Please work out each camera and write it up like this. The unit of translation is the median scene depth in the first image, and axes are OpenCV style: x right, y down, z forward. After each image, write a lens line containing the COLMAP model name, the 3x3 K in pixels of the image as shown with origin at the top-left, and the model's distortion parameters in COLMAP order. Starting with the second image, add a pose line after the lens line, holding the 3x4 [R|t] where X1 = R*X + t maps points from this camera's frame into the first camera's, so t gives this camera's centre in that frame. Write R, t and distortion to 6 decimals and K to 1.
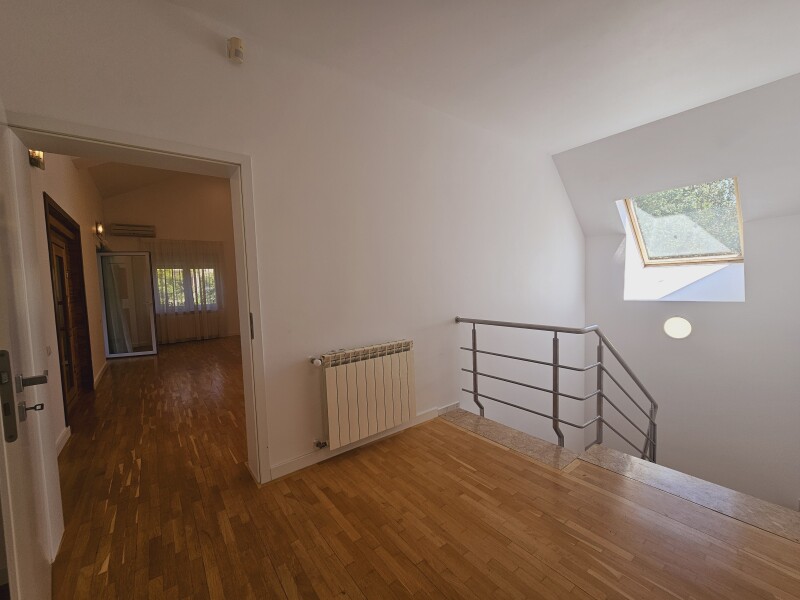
lens RADIAL K [[327.3, 0, 400.0], [0, 327.3, 300.0], [0, 0, 1]] dist [-0.002342, 0.000122]
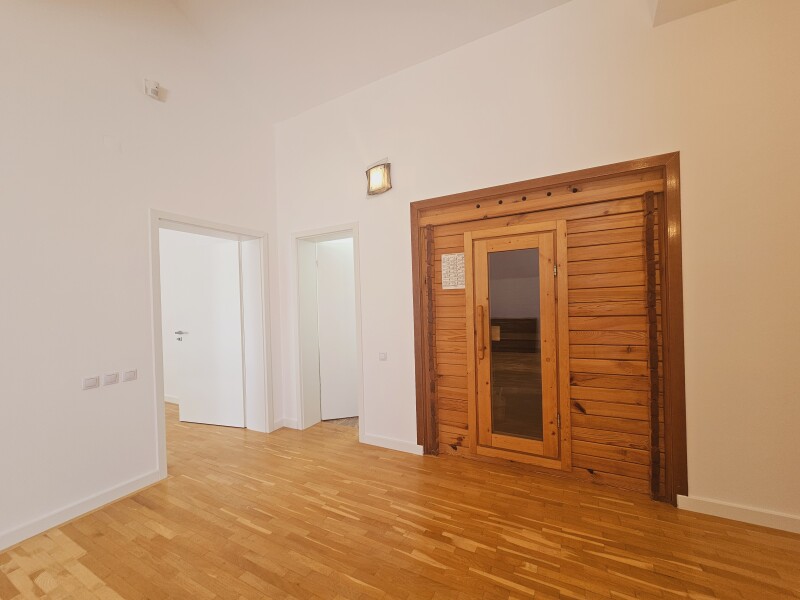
lens RADIAL K [[327.3, 0, 400.0], [0, 327.3, 300.0], [0, 0, 1]] dist [-0.002342, 0.000122]
pose [[-0.903845, 0.061198, -0.423461, -0.266142], [0.040915, 0.997545, 0.056834, -0.041354], [0.425899, 0.034043, -0.904130, 0.827803]]
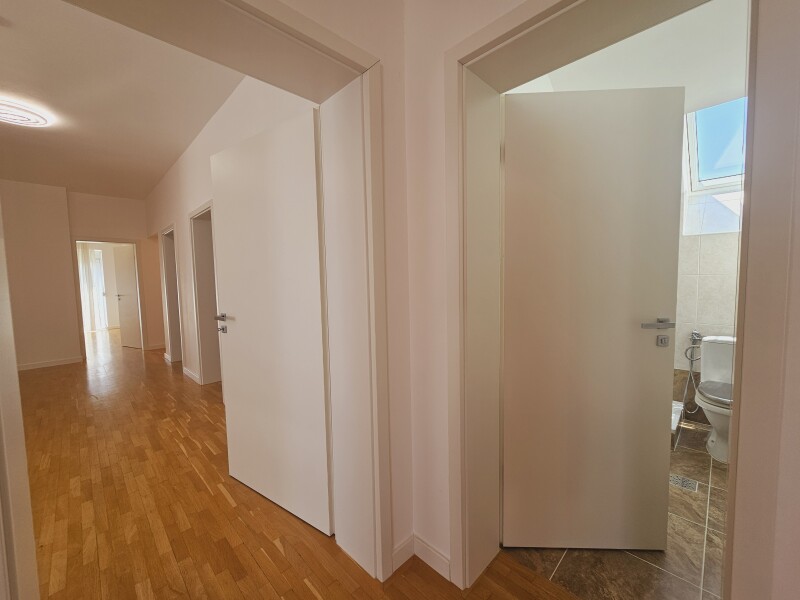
lens RADIAL K [[327.3, 0, 400.0], [0, 327.3, 300.0], [0, 0, 1]] dist [-0.002342, 0.000122]
pose [[-0.990173, 0.062601, -0.125054, -0.281226], [0.047200, 0.991342, 0.122530, -0.012116], [0.131642, 0.115424, -0.984555, 0.461400]]
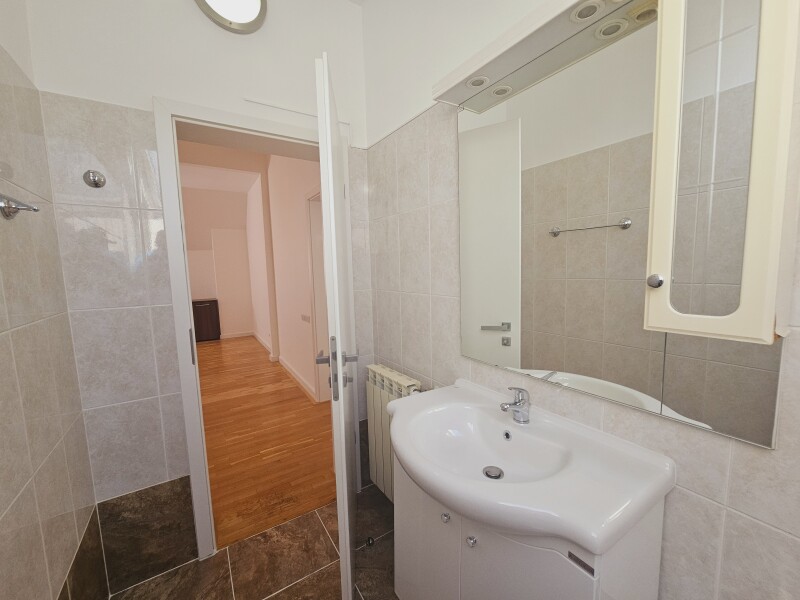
lens RADIAL K [[326.4, 0, 400.0], [0, 326.4, 300.0], [0, 0, 1]] dist [0.002036, 0.000054]
pose [[0.079549, -0.059814, 0.995035, -0.656210], [0.077753, 0.995529, 0.053627, 0.004393], [-0.993794, 0.073100, 0.083844, 0.179702]]
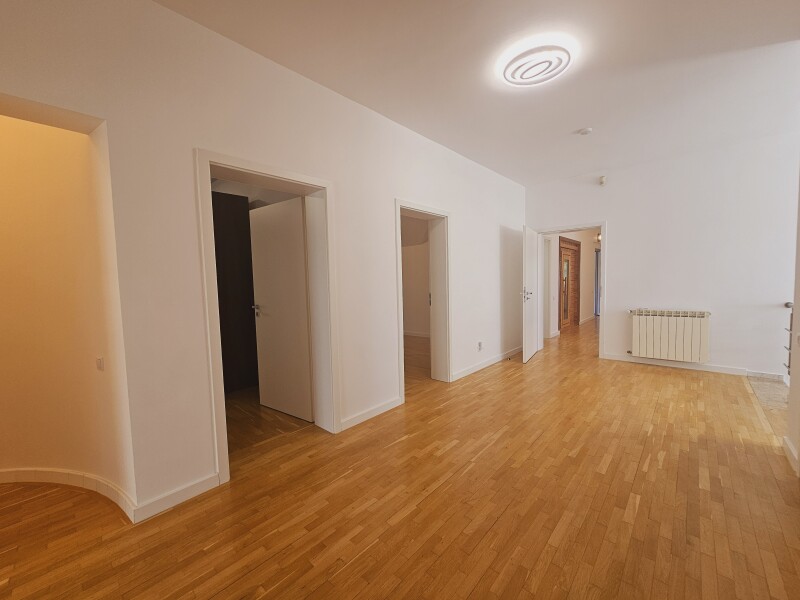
lens RADIAL K [[327.3, 0, 400.0], [0, 327.3, 300.0], [0, 0, 1]] dist [-0.002342, 0.000122]
pose [[0.181107, 0.091186, -0.979227, 0.525519], [-0.038530, 0.995586, 0.085583, -0.002920], [0.982708, 0.022230, 0.183821, -0.288459]]
